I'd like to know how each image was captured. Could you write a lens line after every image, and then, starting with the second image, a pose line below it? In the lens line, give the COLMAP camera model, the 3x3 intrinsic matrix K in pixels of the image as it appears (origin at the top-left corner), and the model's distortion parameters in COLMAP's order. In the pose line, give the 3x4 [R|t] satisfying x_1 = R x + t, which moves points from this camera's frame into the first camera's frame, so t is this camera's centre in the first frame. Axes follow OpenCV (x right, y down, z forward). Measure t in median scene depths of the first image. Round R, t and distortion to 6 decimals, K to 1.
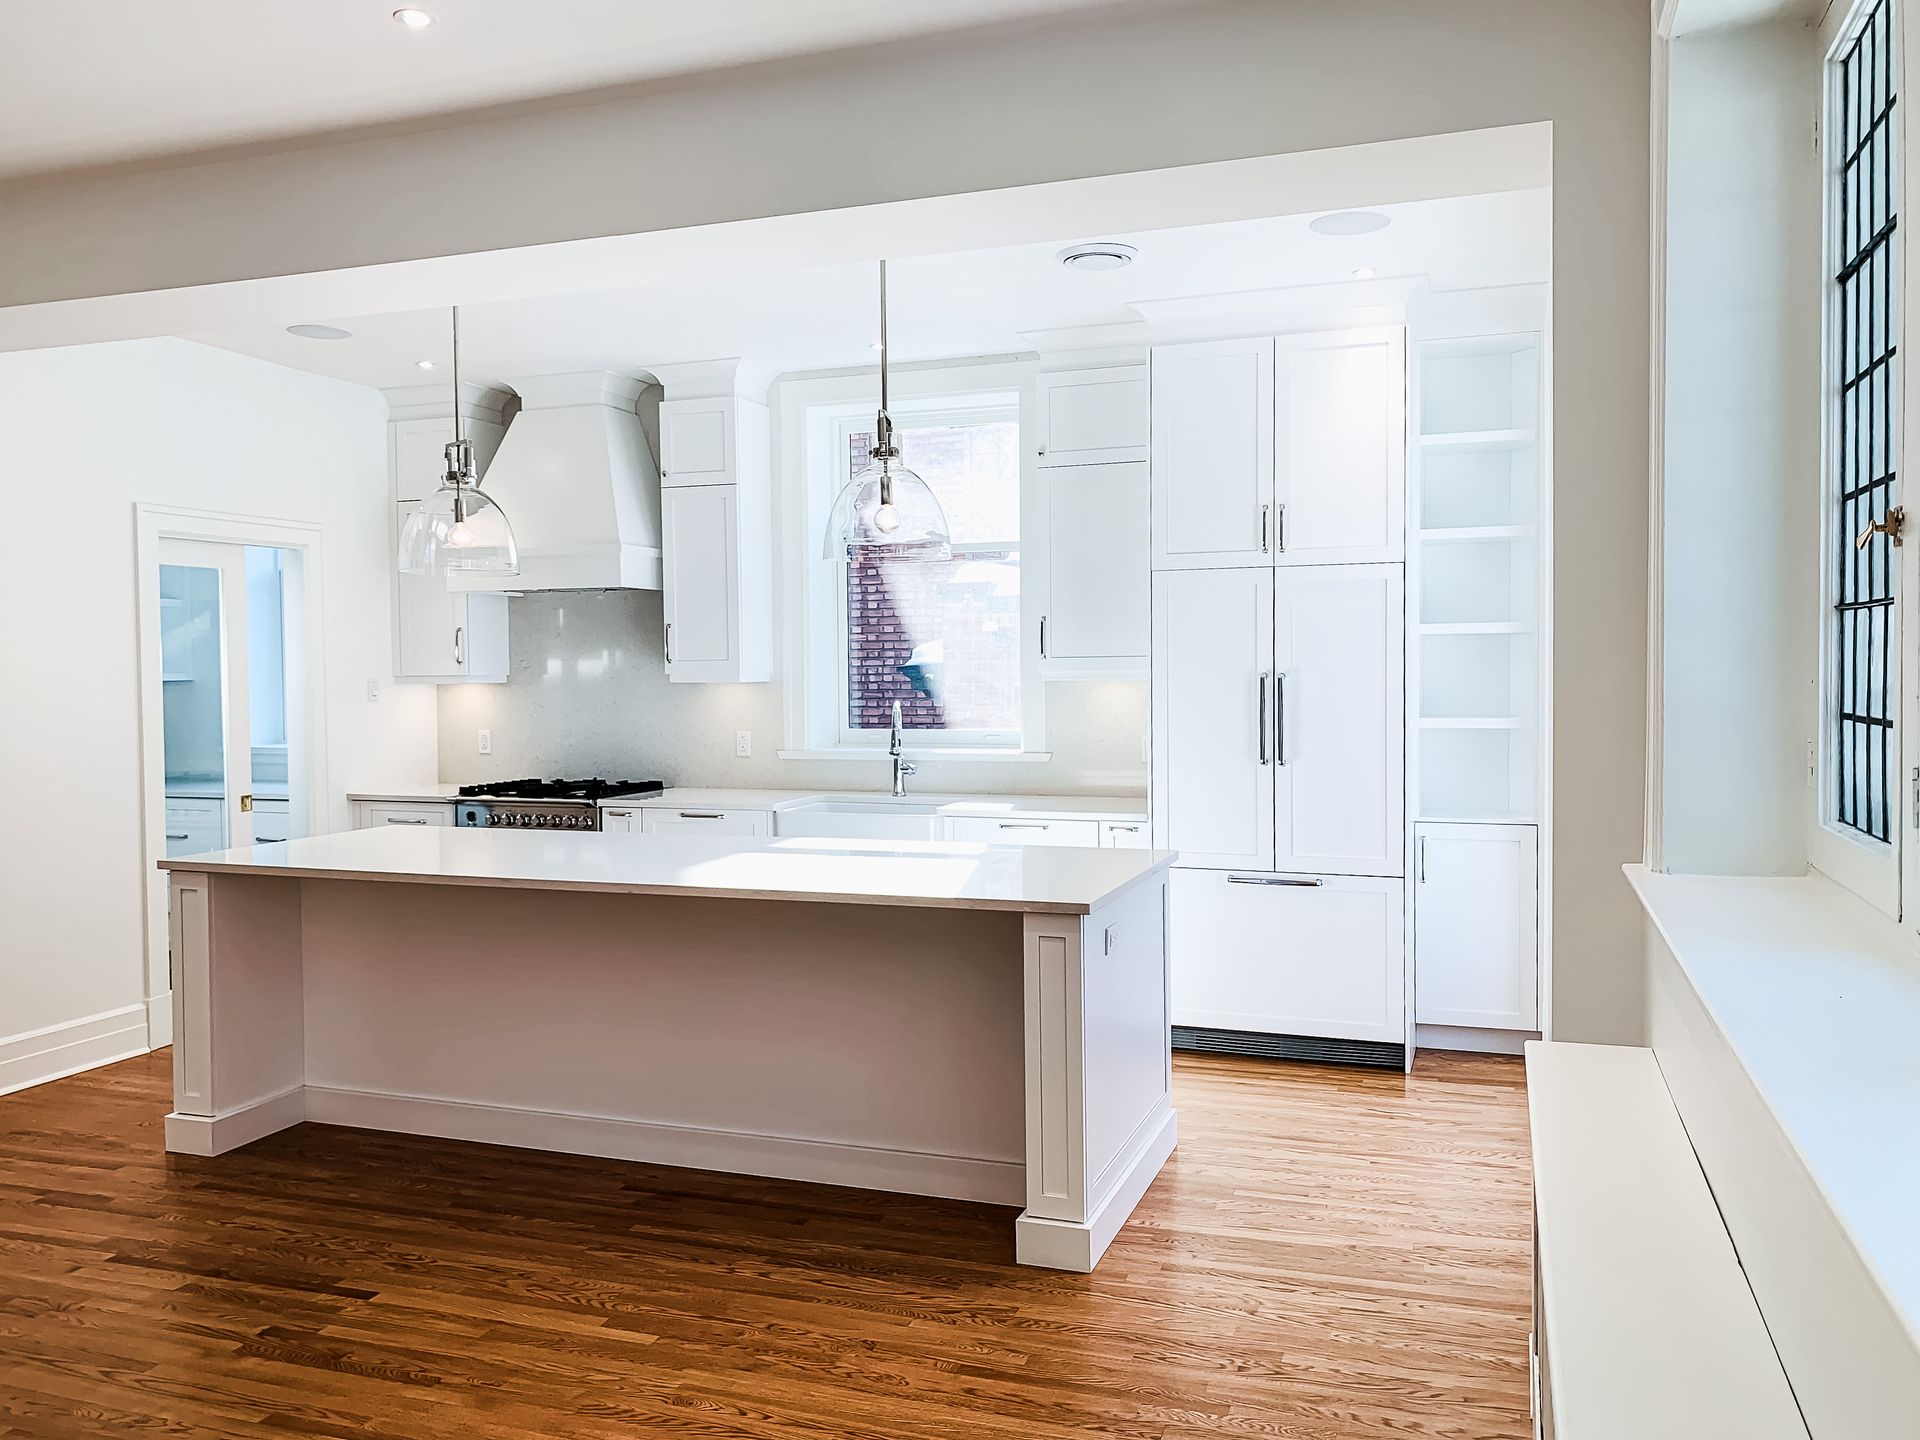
lens RADIAL K [[1474.4, 0, 960.0], [0, 1474.4, 720.0], [0, 0, 1]] dist [-0.000818, -0.000092]
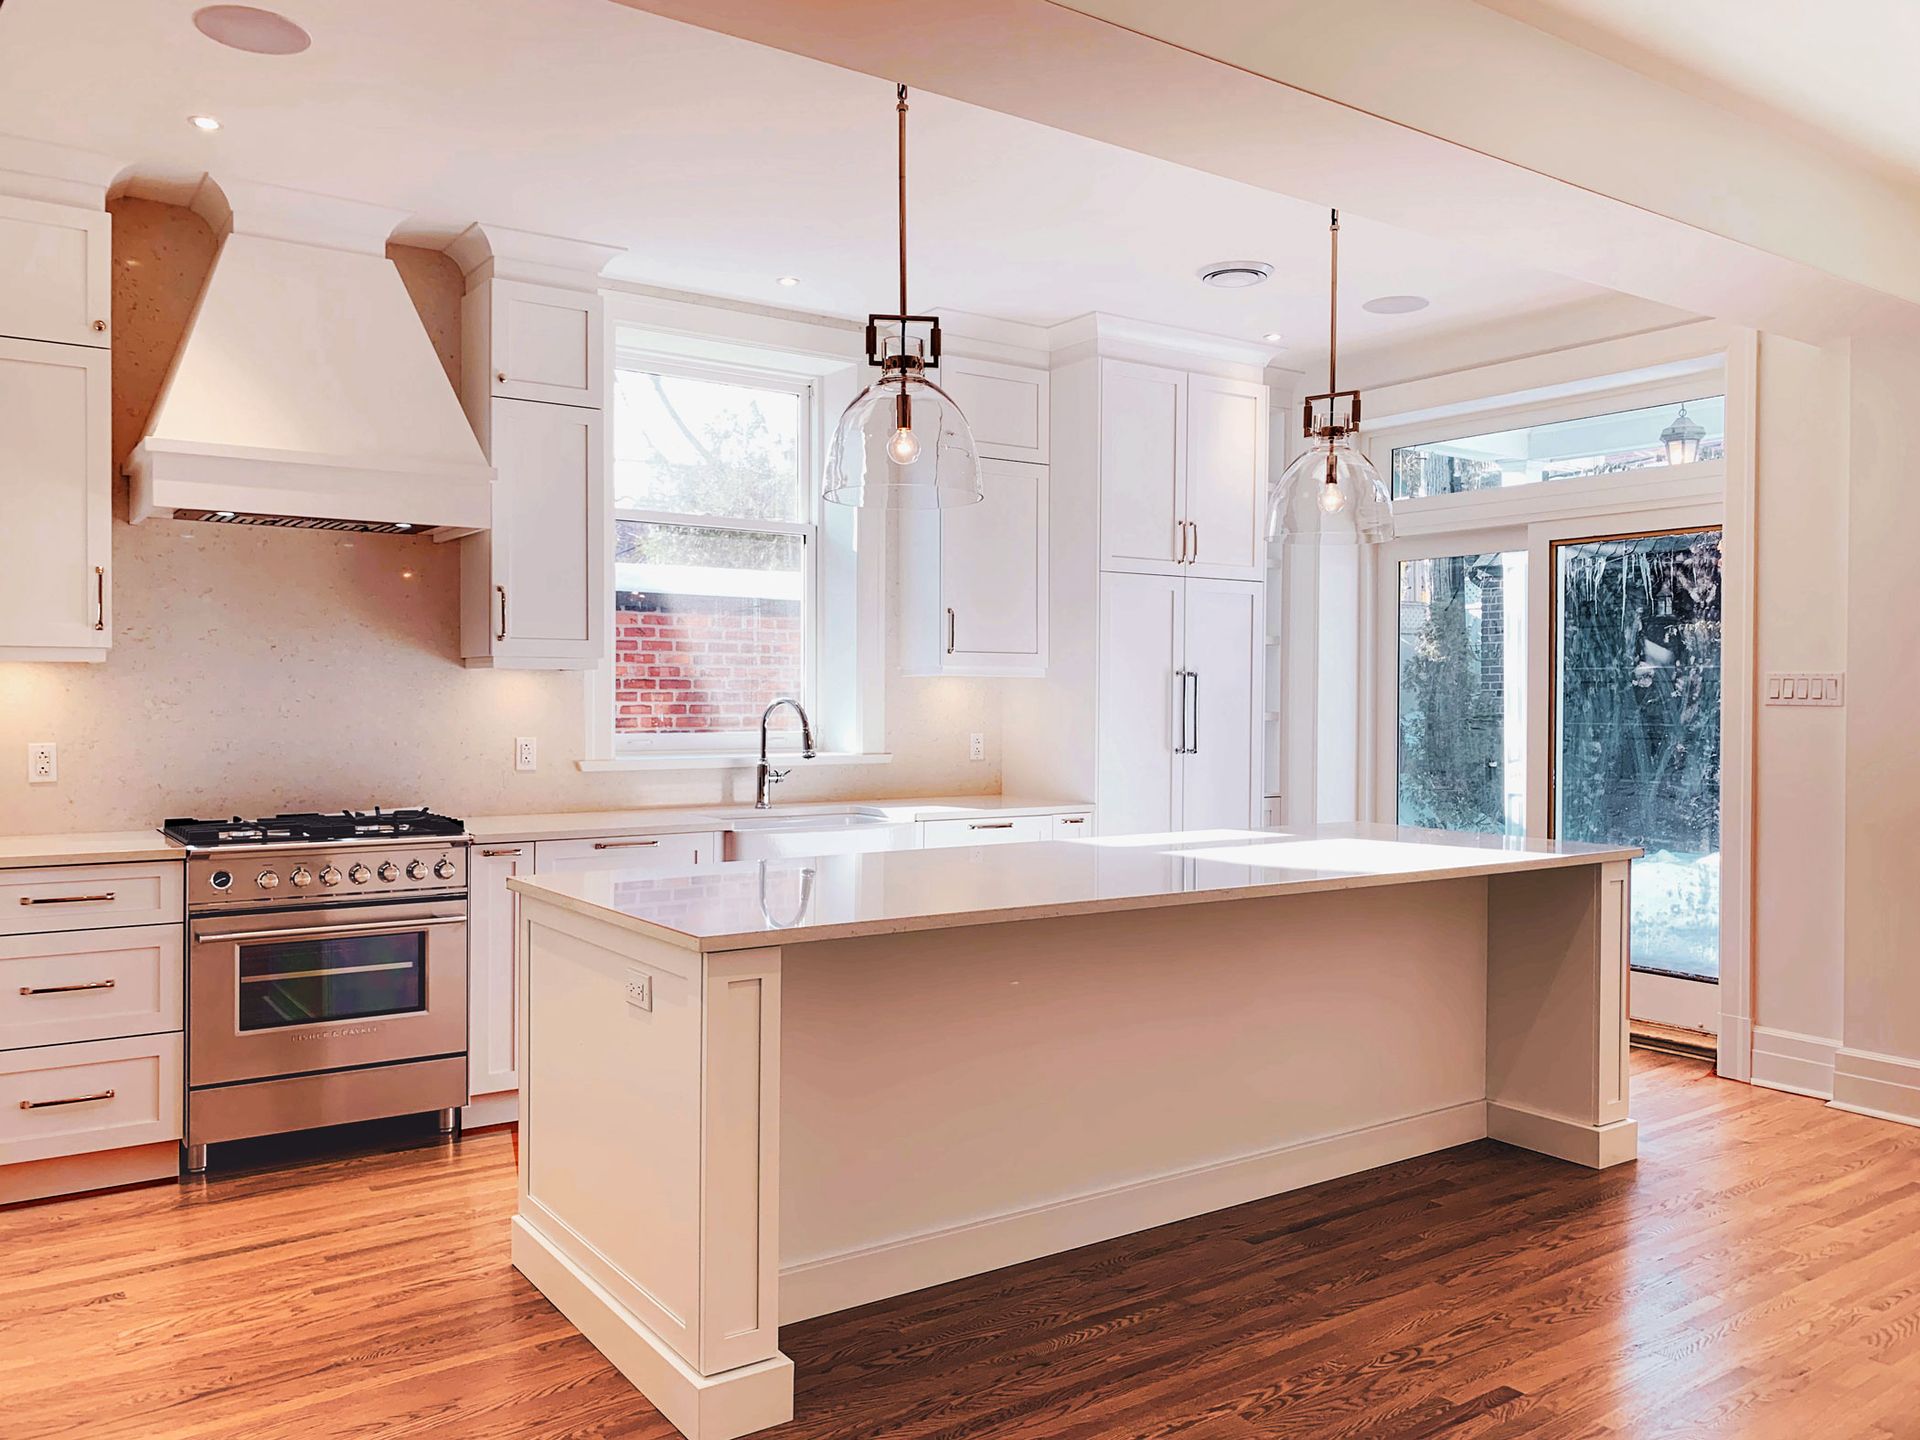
lens RADIAL K [[1474.4, 0, 960.0], [0, 1474.4, 720.0], [0, 0, 1]] dist [-0.000818, -0.000092]
pose [[0.579092, 0.001238, 0.815262, -0.907175], [0.018274, 0.999728, -0.014499, 0.020229], [-0.815058, 0.023294, 0.578911, 0.561902]]
